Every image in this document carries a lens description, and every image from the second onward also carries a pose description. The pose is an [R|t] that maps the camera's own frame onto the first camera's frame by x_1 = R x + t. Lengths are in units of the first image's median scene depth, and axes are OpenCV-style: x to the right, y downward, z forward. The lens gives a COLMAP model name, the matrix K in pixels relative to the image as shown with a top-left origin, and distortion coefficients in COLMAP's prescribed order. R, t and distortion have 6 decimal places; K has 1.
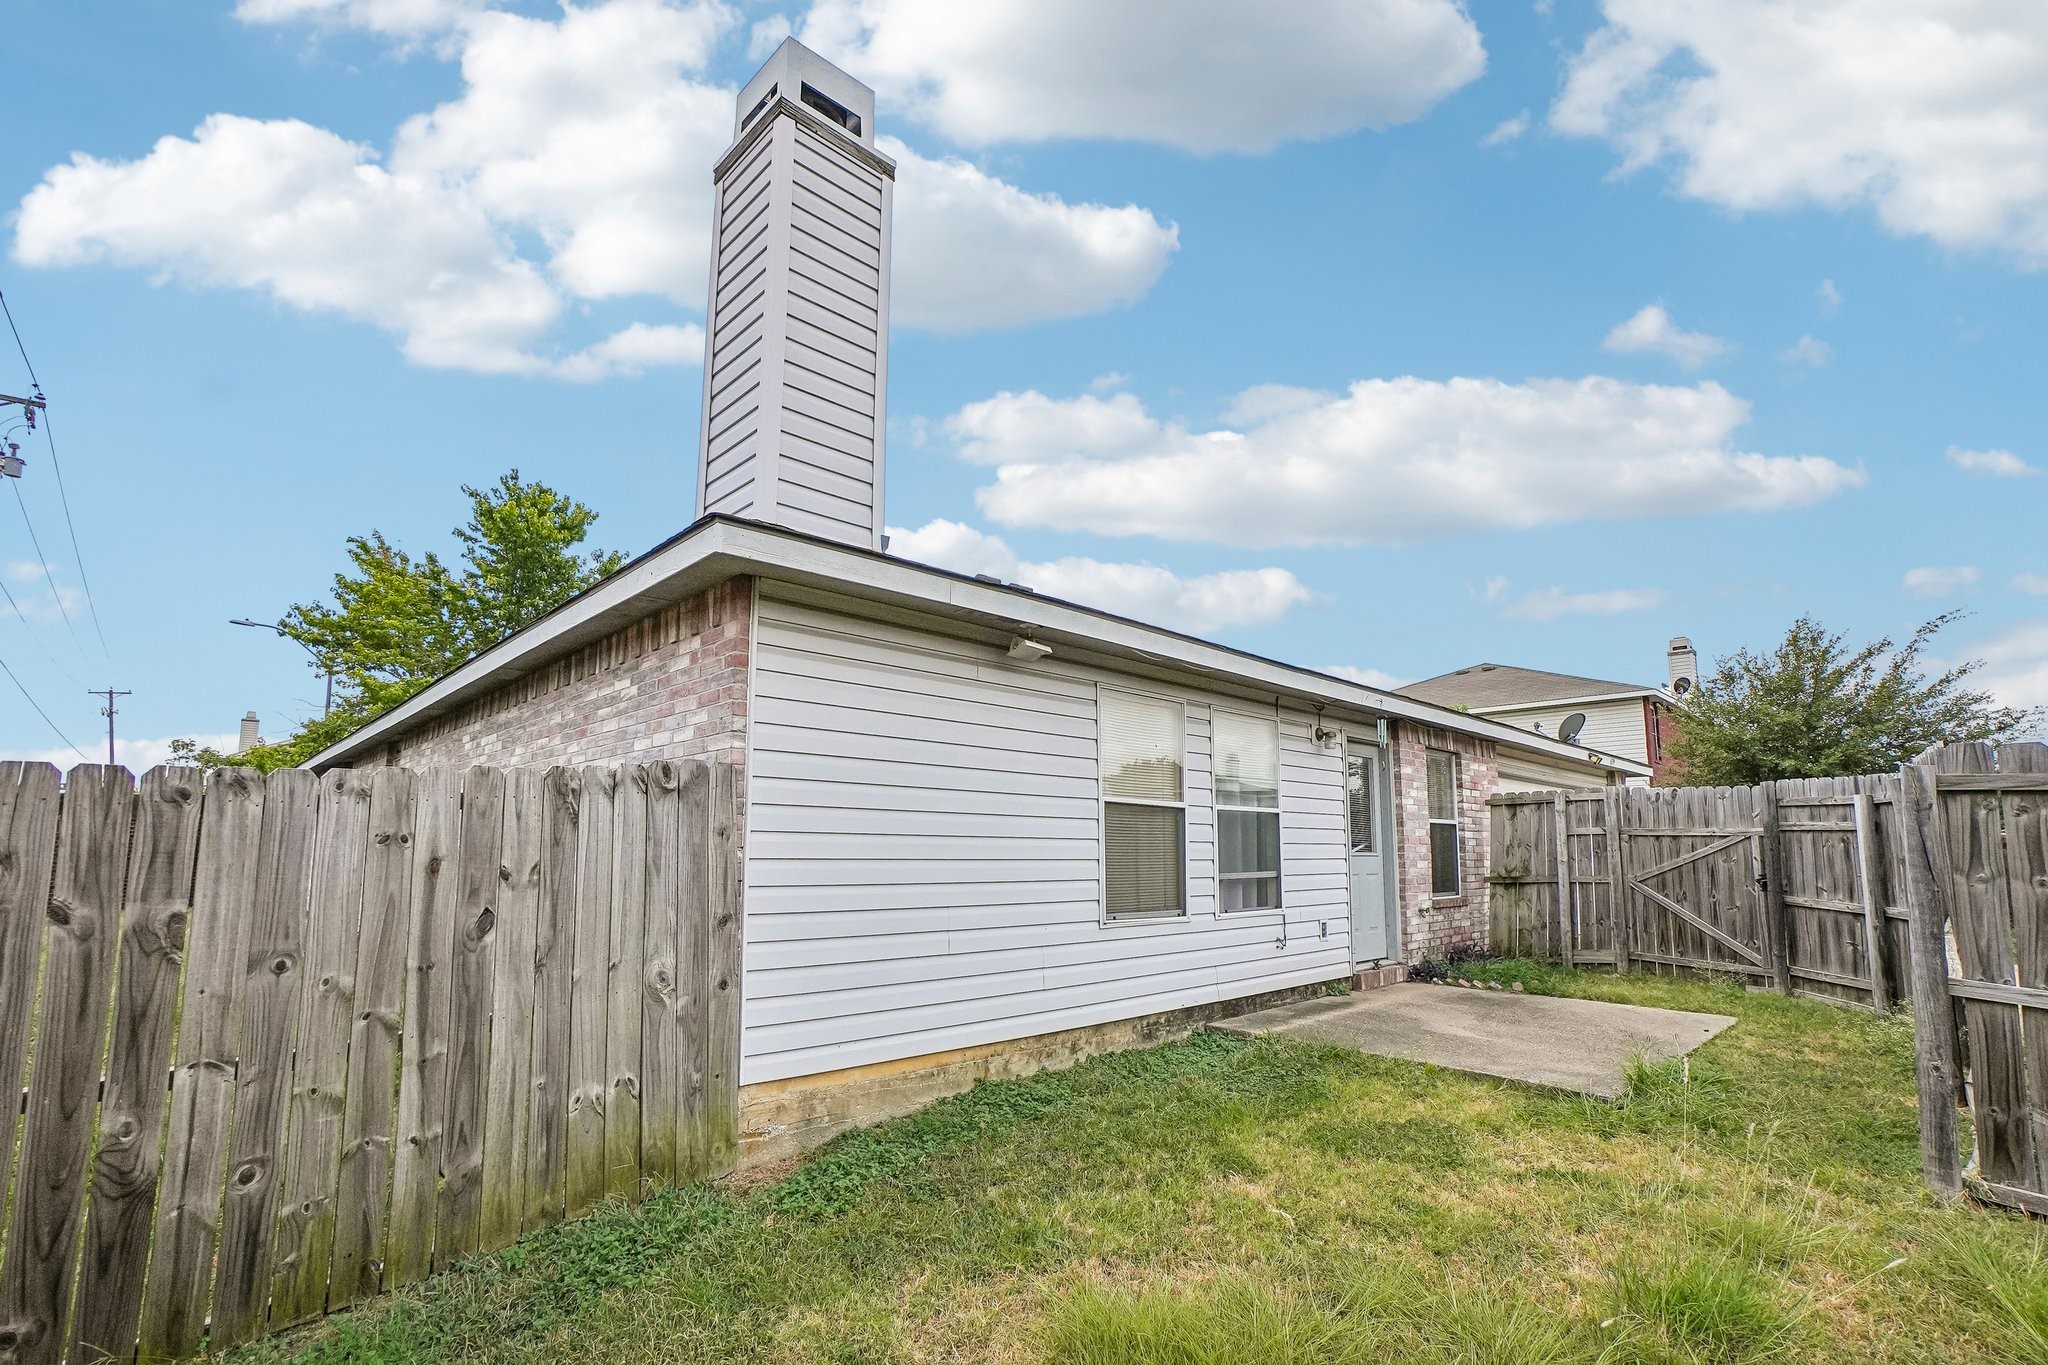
lens RADIAL K [[900.9, 0, 968.4], [0, 900.9, 757.5], [0, 0, 1]] dist [-0.056684, 0.021136]
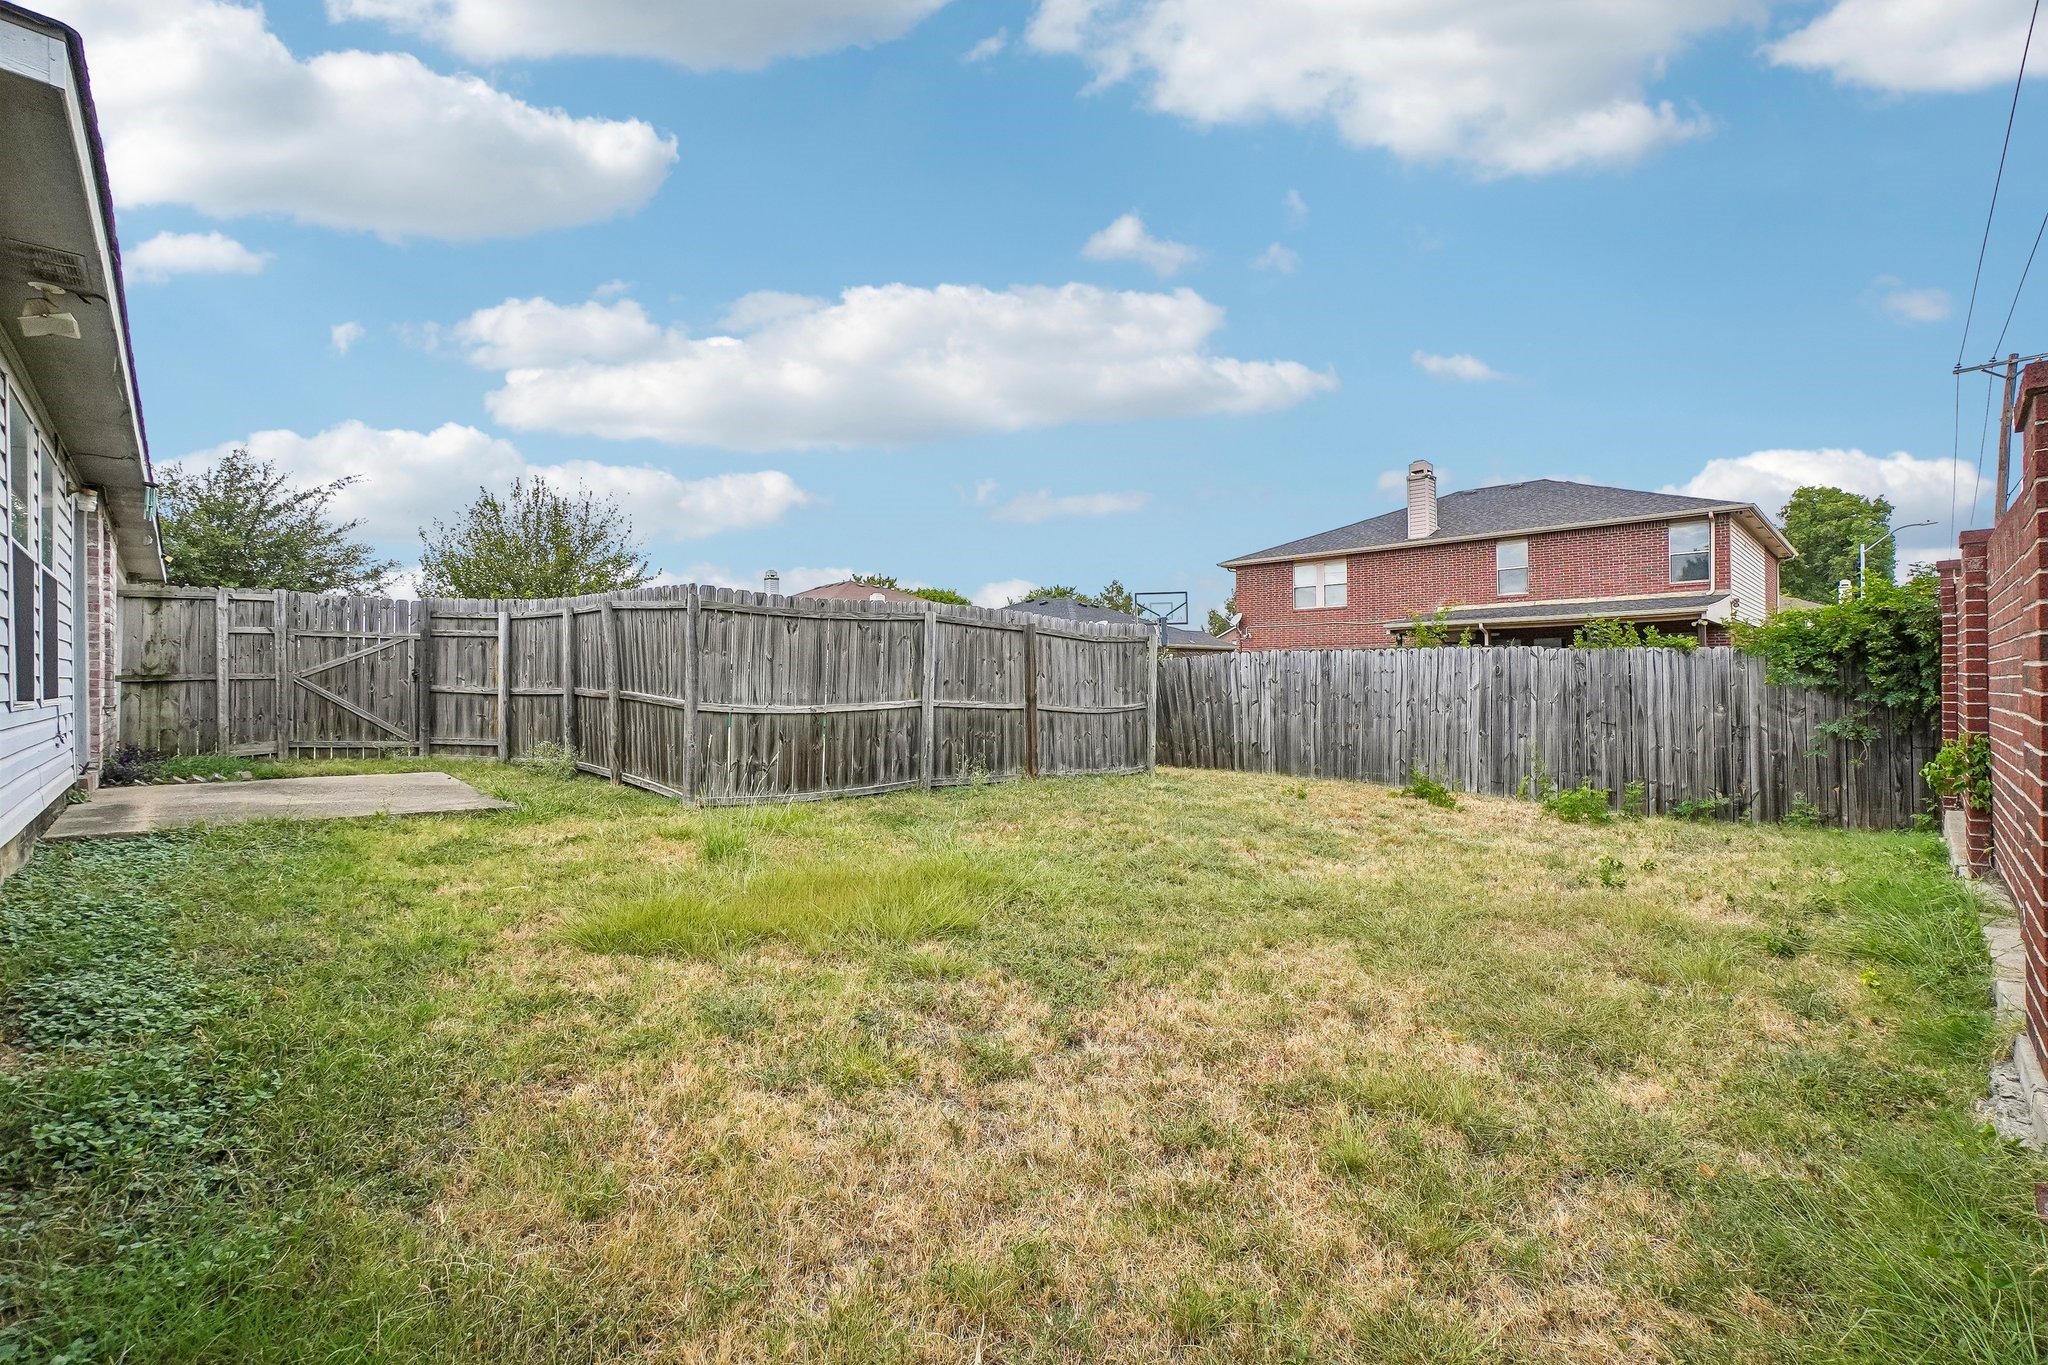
lens RADIAL K [[903.5, 0, 1006.6], [0, 903.5, 679.9], [0, 0, 1]] dist [-0.061802, 0.021861]
pose [[-0.057238, -0.002230, 0.998358, -0.427211], [-0.103941, 0.994576, -0.003738, 0.061215], [-0.992935, -0.103984, -0.057160, 0.194779]]
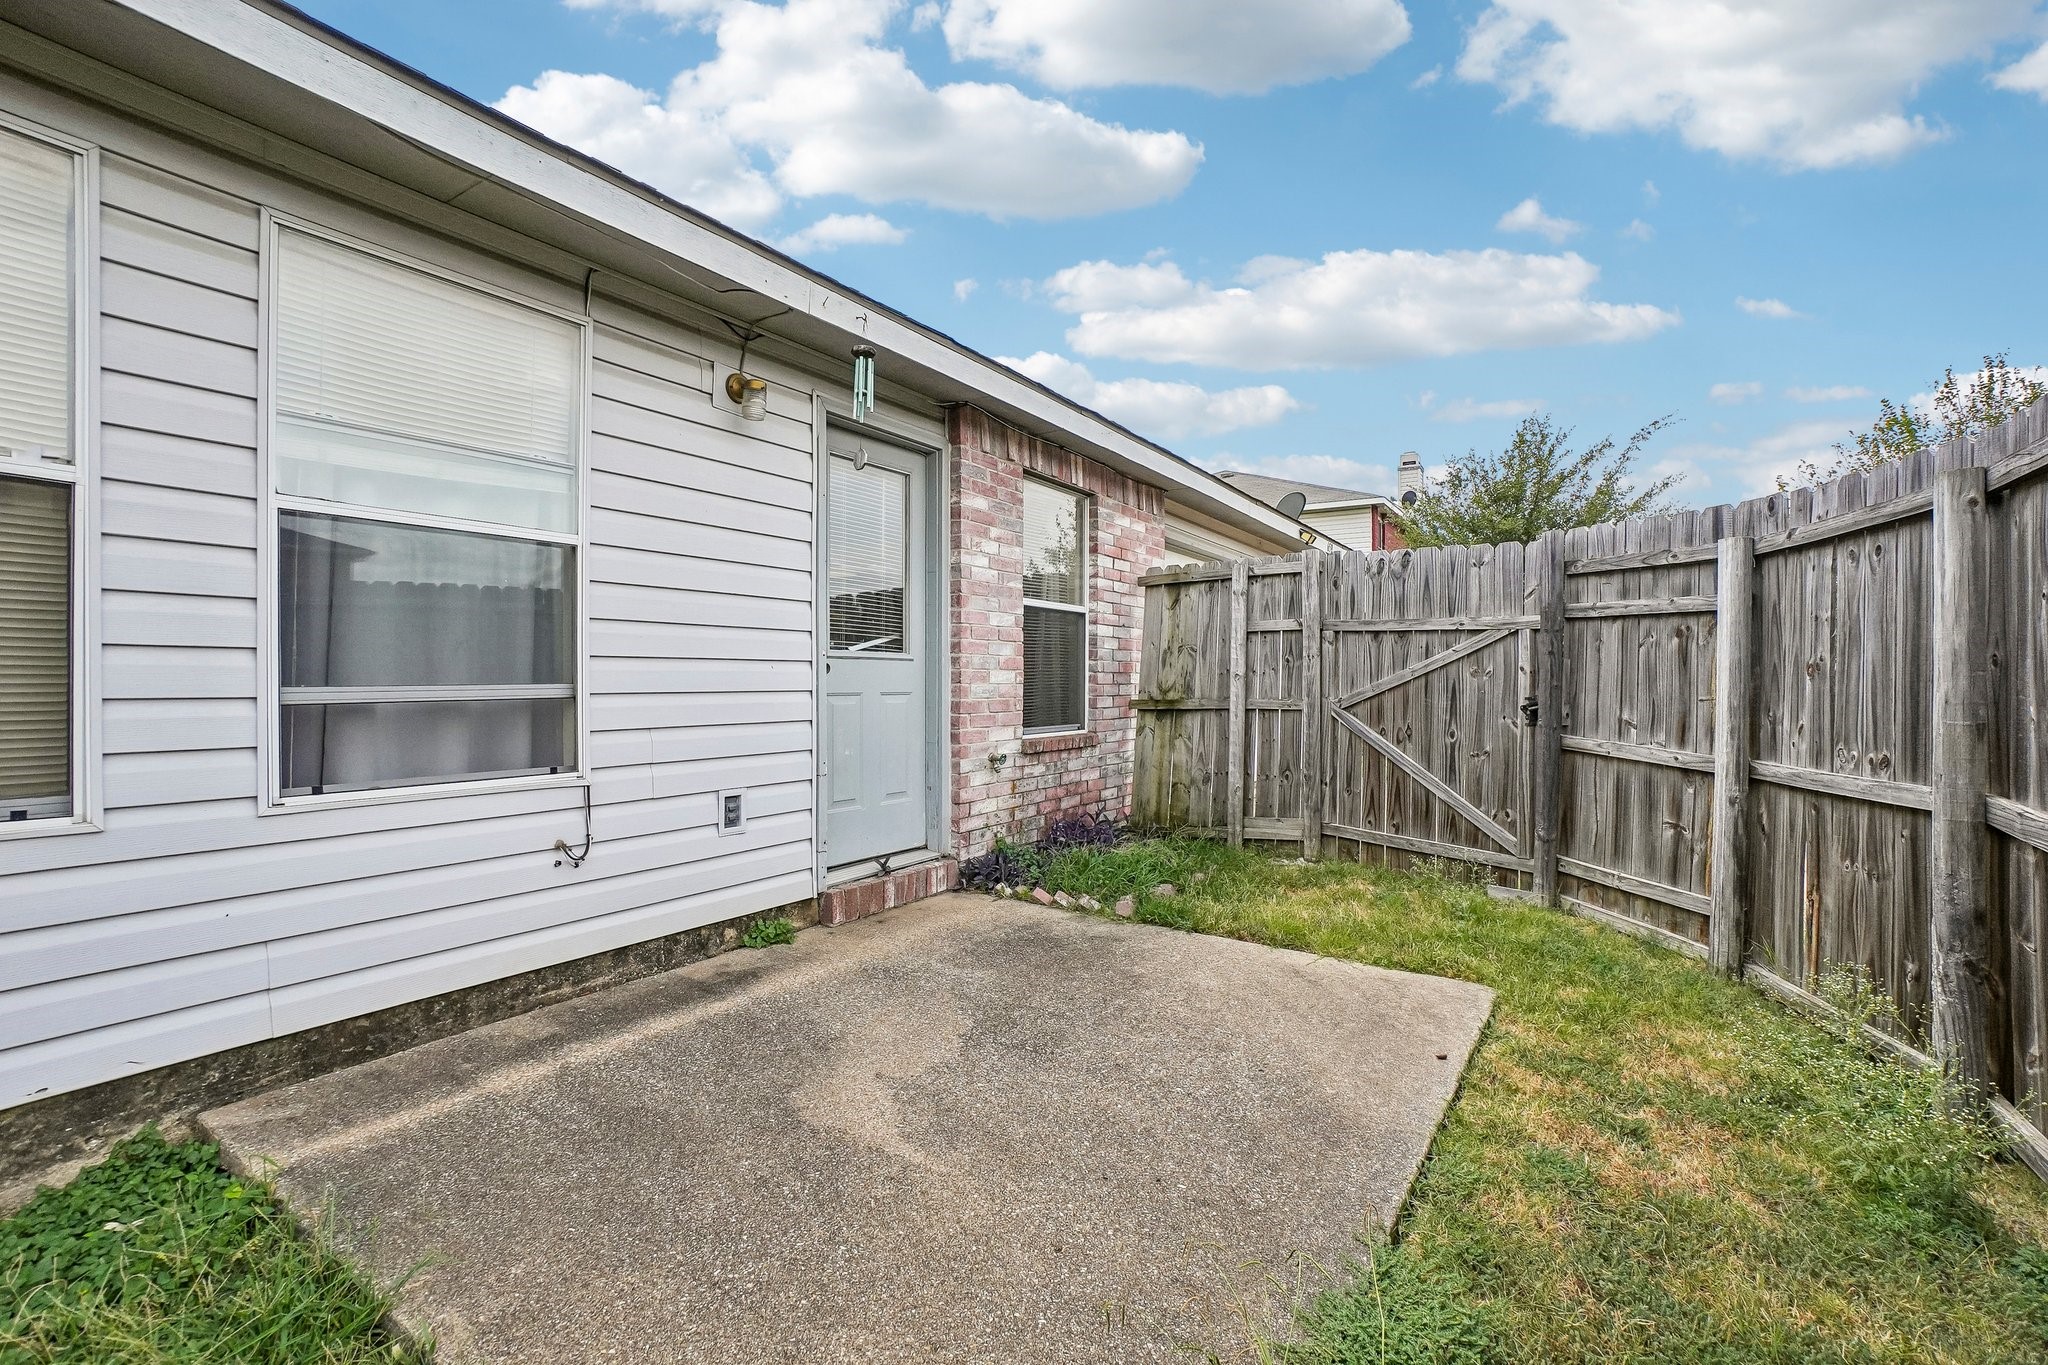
lens RADIAL K [[903.5, 0, 1006.6], [0, 903.5, 679.9], [0, 0, 1]] dist [-0.061802, 0.021861]
pose [[0.962715, 0.003248, 0.270497, 0.409593], [-0.033022, 0.993861, 0.105595, 0.070710], [-0.268493, -0.110590, 0.956912, 0.519674]]
